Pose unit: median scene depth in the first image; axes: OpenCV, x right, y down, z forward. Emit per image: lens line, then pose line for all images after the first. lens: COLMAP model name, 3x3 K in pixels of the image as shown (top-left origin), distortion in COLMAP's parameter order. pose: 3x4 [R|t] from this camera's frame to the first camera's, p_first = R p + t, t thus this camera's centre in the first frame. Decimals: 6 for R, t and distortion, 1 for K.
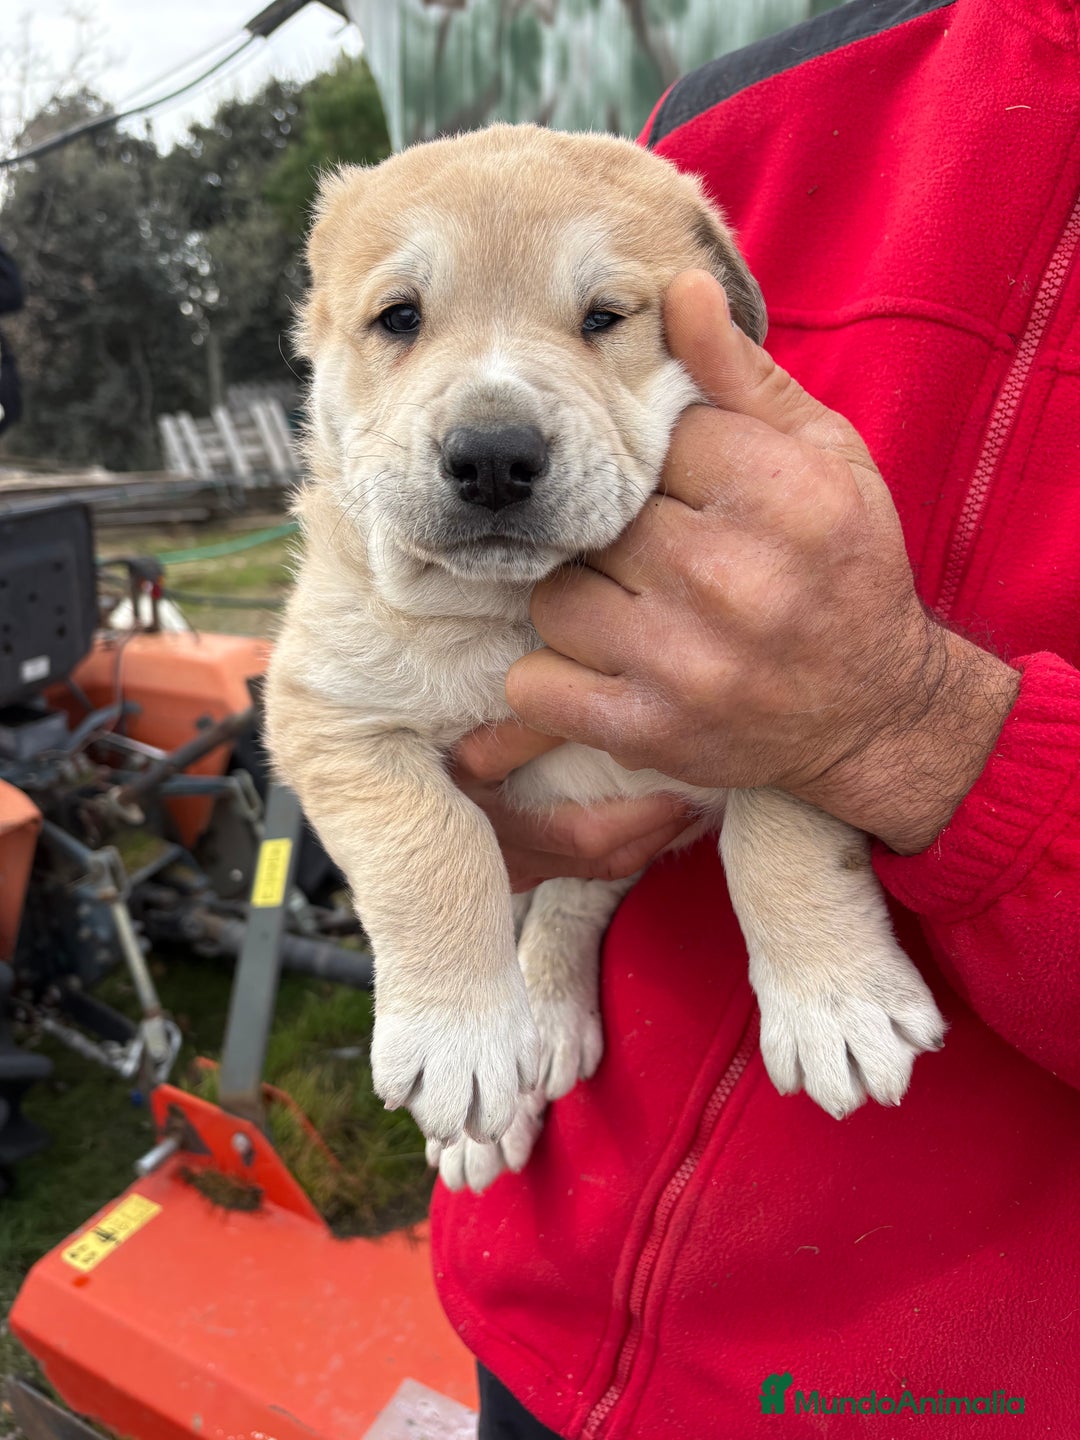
lens RADIAL K [[1130.4, 0, 519.6], [0, 1130.4, 737.0], [0, 0, 1]] dist [0.152355, -0.156003]
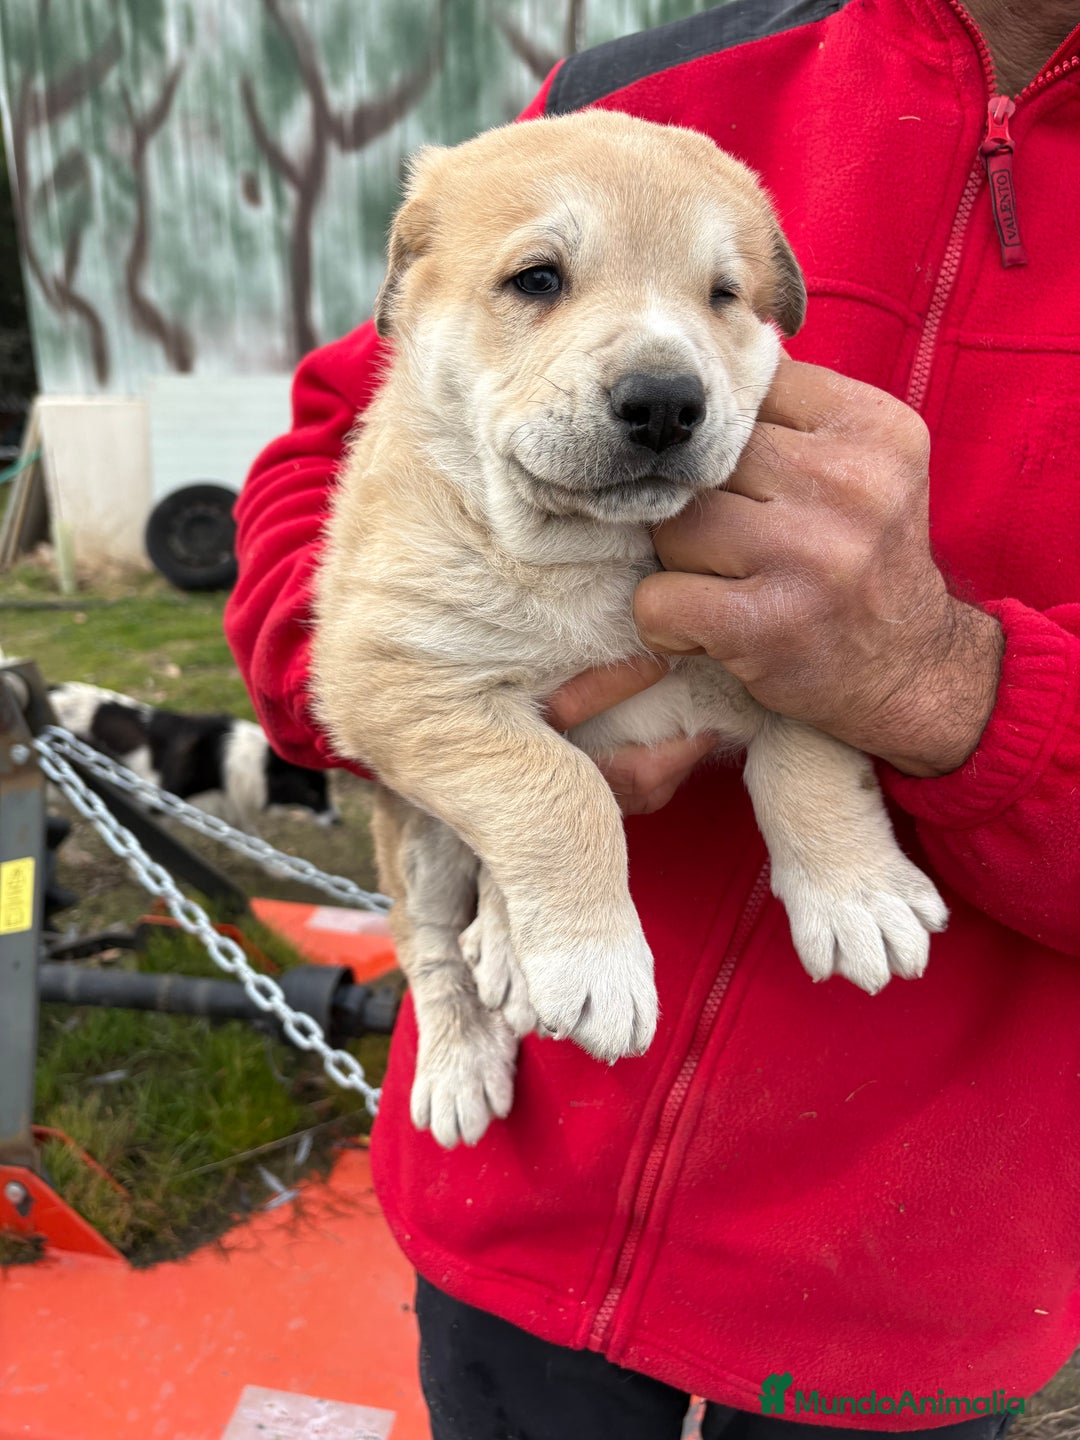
lens RADIAL K [[1132.6, 0, 549.1], [0, 1132.6, 738.3], [0, 0, 1]] dist [0.113664, -0.099451]
pose [[0.942114, -0.095032, 0.321544, -0.300544], [0.088814, 0.995468, 0.033987, 0.008237], [-0.323317, -0.003462, 0.946284, 0.009069]]
